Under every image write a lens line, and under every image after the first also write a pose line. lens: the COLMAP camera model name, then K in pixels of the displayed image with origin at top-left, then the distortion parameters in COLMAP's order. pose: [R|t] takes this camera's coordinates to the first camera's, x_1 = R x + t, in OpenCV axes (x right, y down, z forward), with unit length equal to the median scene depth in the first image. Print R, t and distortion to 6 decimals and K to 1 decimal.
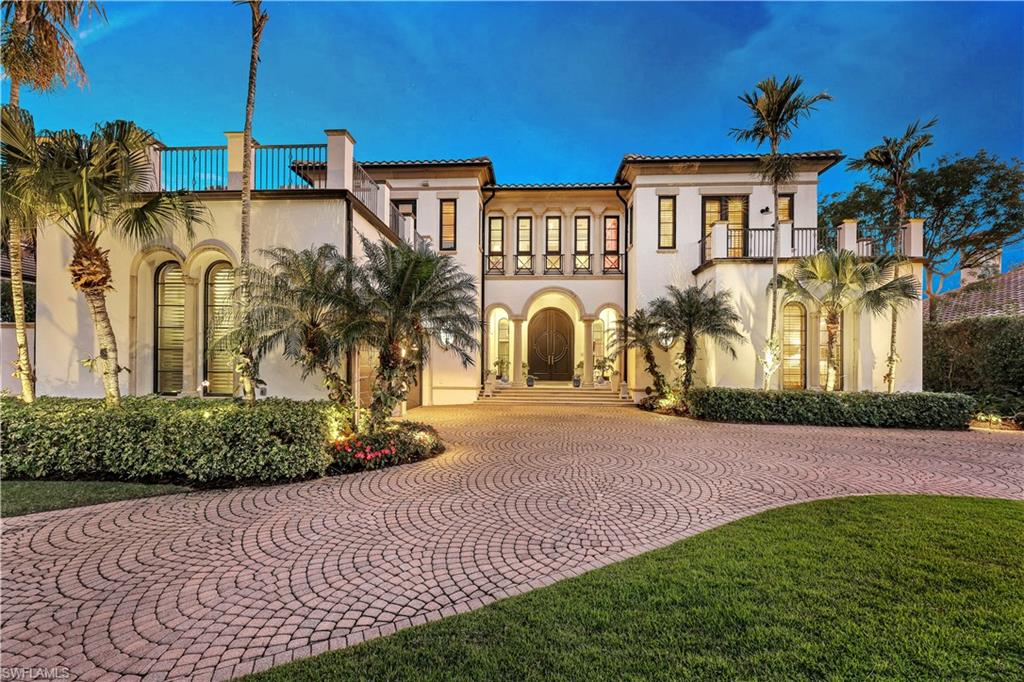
lens RADIAL K [[404.7, 0, 511.9], [0, 404.7, 378.4], [0, 0, 1]] dist [-0.057606, 0.000180]
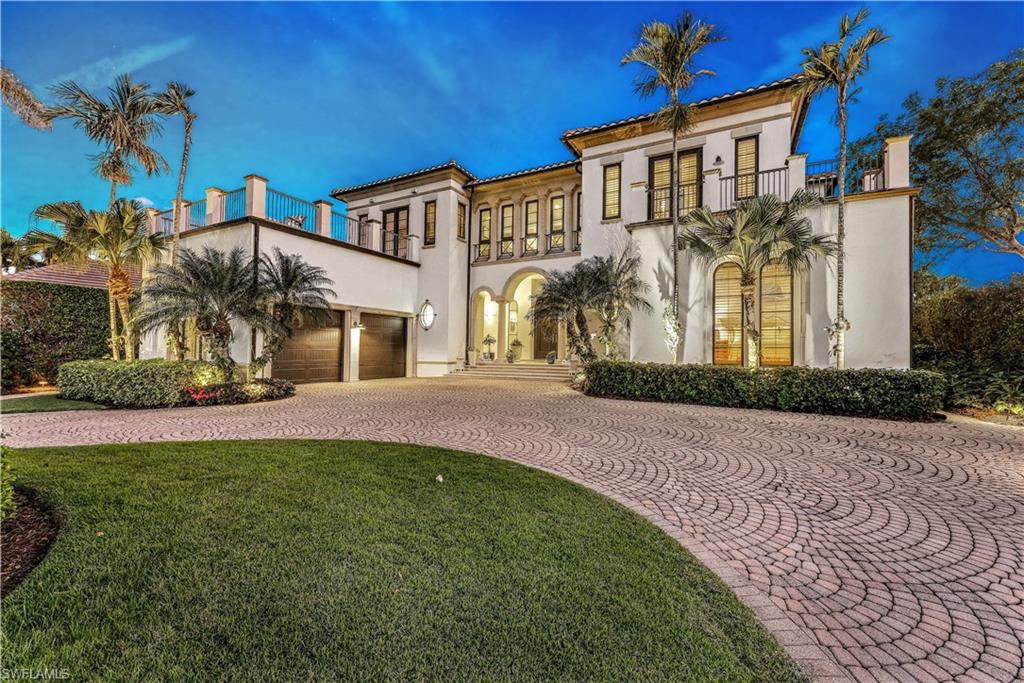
lens RADIAL K [[420.1, 0, 512.3], [0, 420.1, 347.2], [0, 0, 1]] dist [0.014756, 0.000022]
pose [[0.914464, -0.008368, -0.404581, 0.575868], [-0.000799, 0.999747, -0.022482, 0.009483], [0.404667, 0.020882, 0.914226, -0.033158]]
